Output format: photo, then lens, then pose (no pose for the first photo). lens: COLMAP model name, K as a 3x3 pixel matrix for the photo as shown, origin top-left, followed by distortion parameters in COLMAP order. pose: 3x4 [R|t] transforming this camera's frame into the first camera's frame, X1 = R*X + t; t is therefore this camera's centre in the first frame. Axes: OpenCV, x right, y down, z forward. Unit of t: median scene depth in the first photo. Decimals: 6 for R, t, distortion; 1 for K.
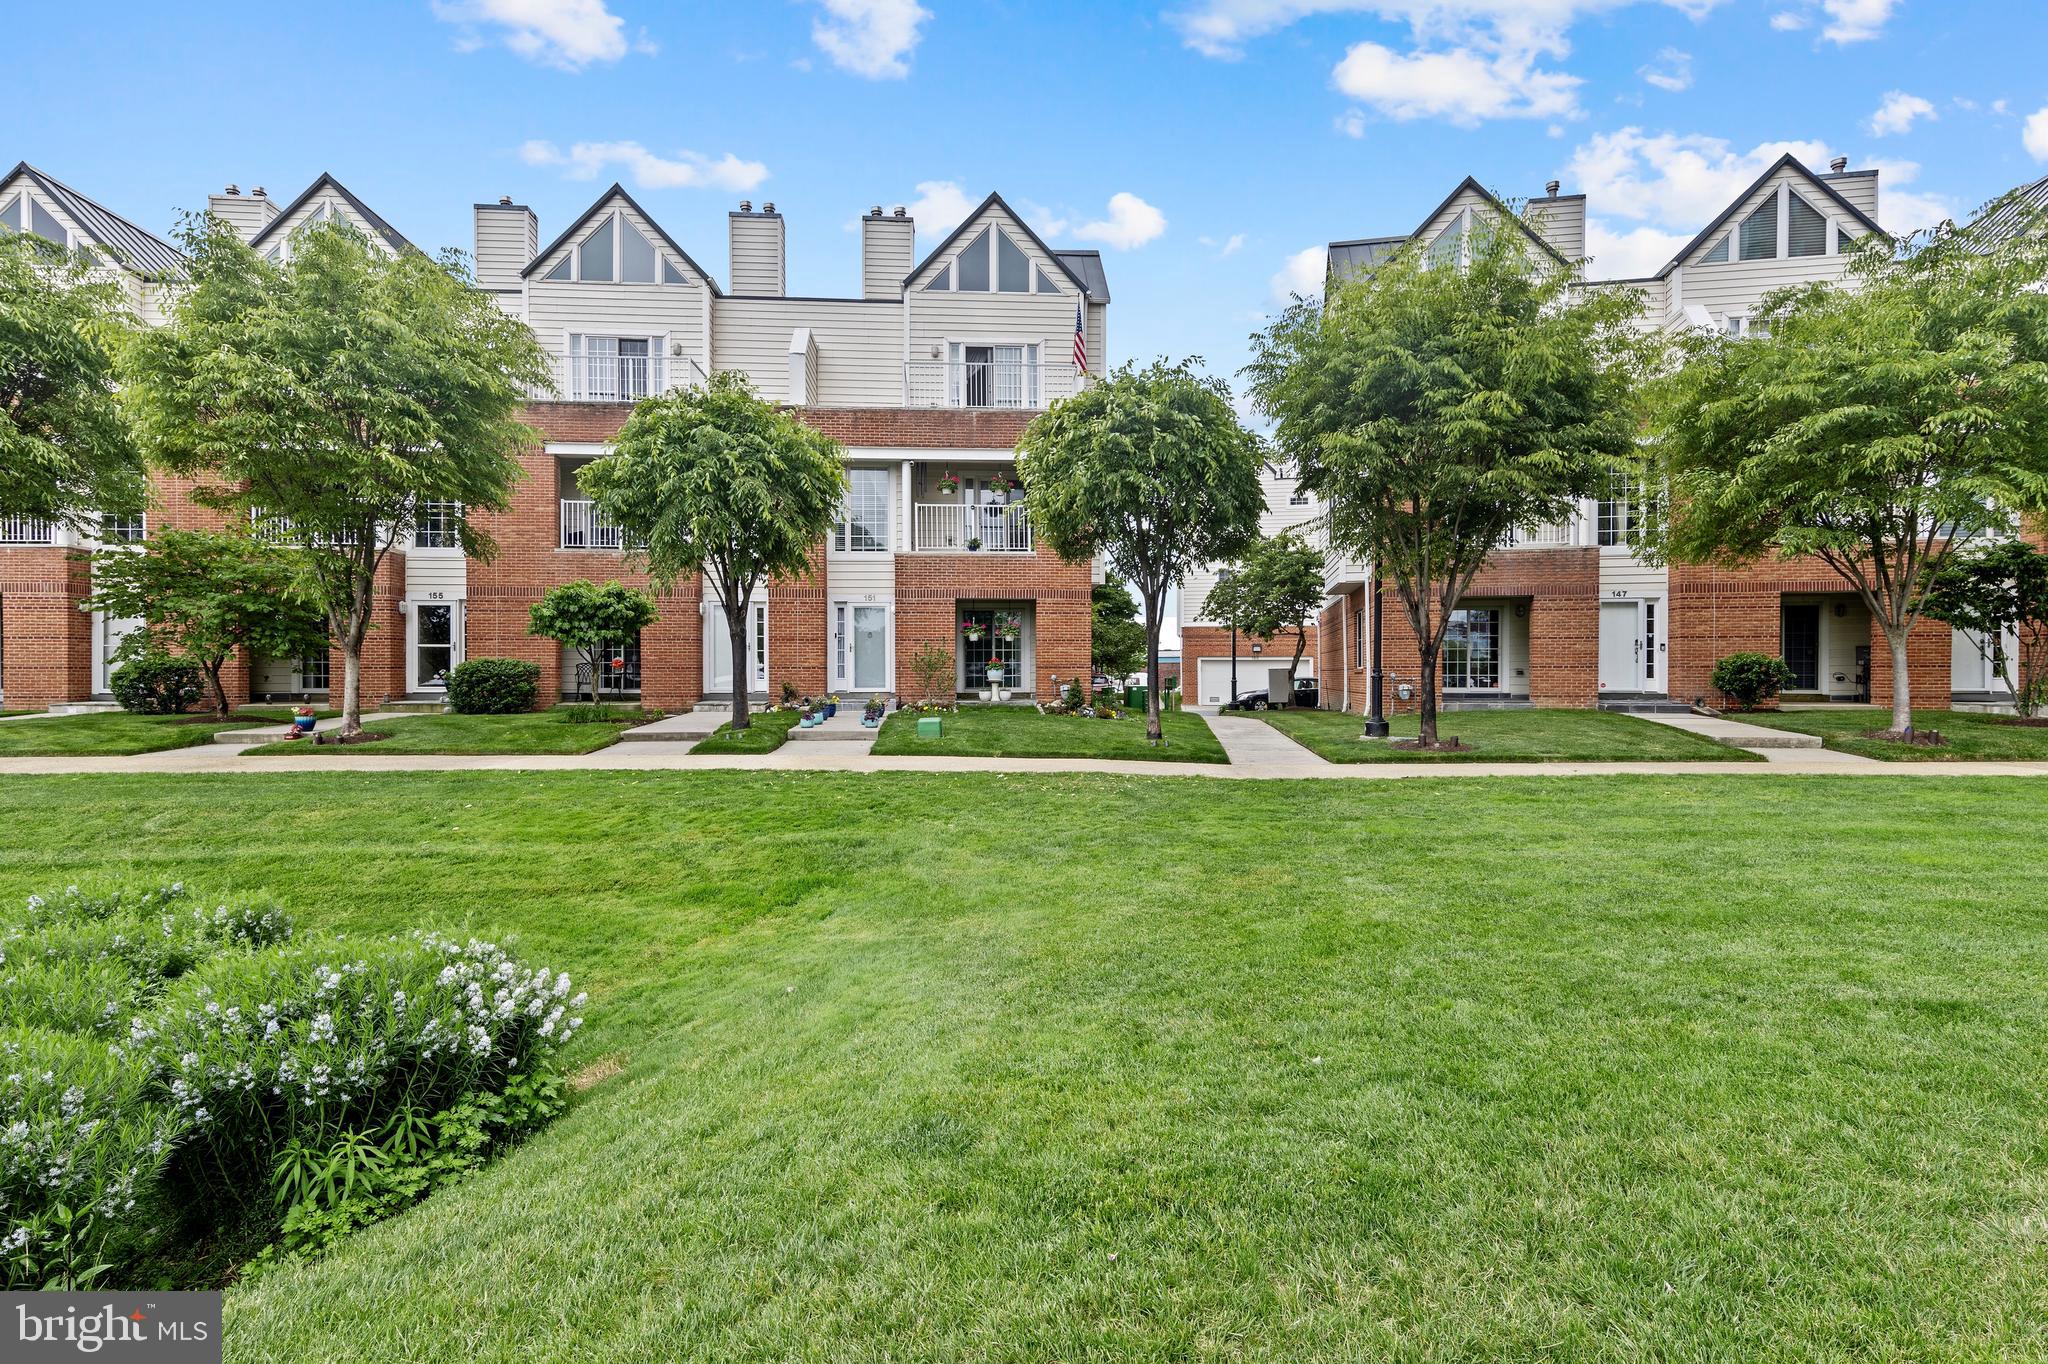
lens RADIAL K [[1051.2, 0, 1025.5], [0, 1051.2, 682.1], [0, 0, 1]] dist [0.010930, -0.000244]
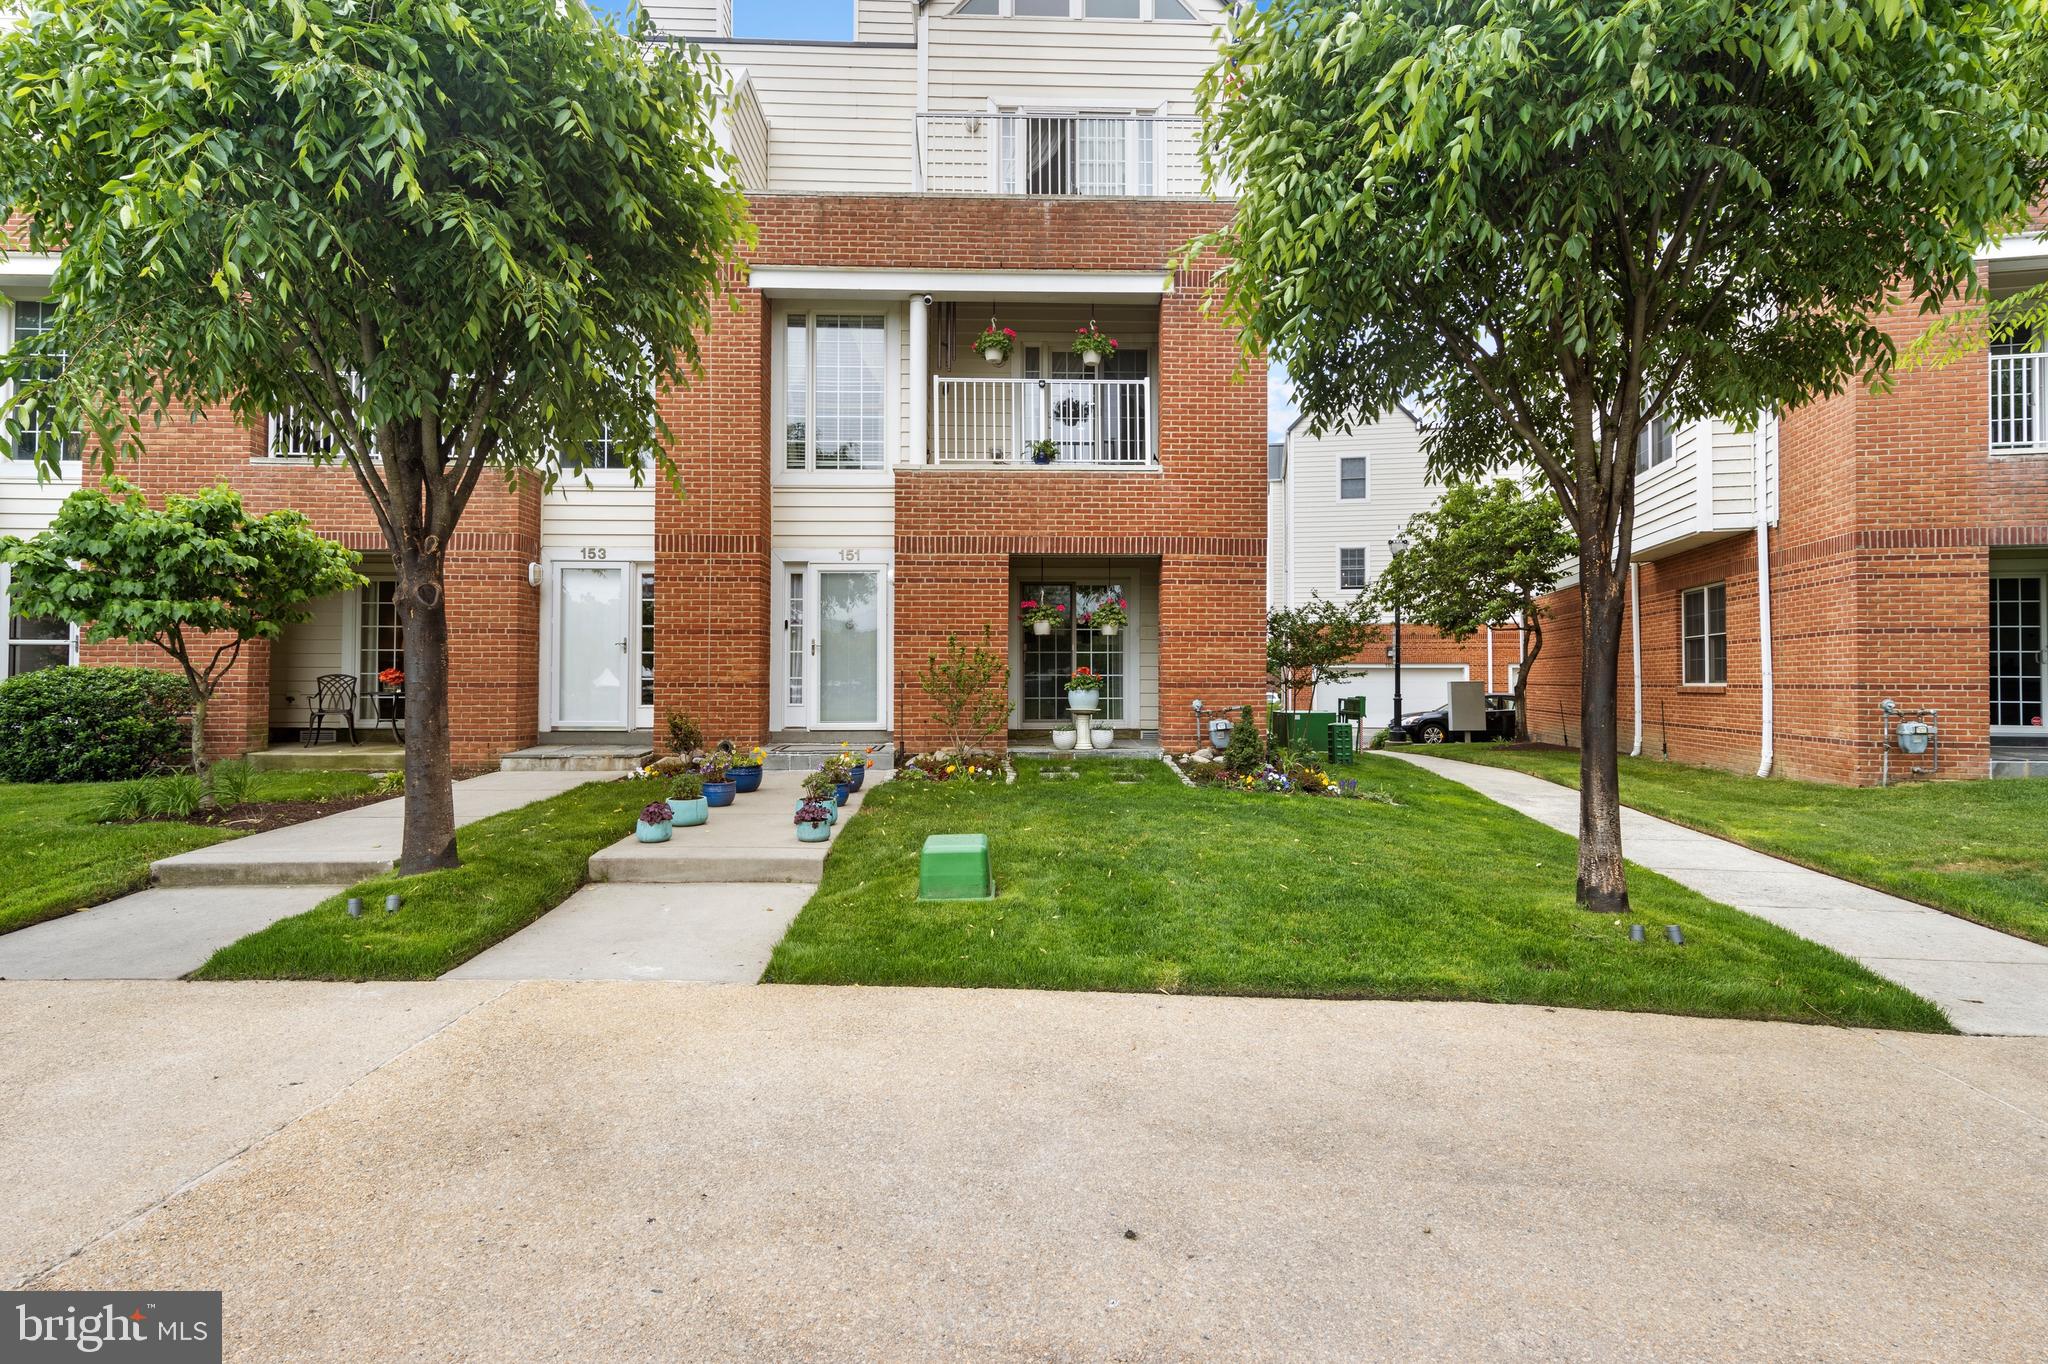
lens RADIAL K [[1051.2, 0, 1018.0], [0, 1051.2, 663.1], [0, 0, 1]] dist [0.010930, -0.000244]
pose [[0.999193, 0.002668, -0.040087, -0.040397], [-0.003566, 0.999744, -0.022343, -0.013064], [0.040018, 0.022467, 0.998946, 0.469850]]
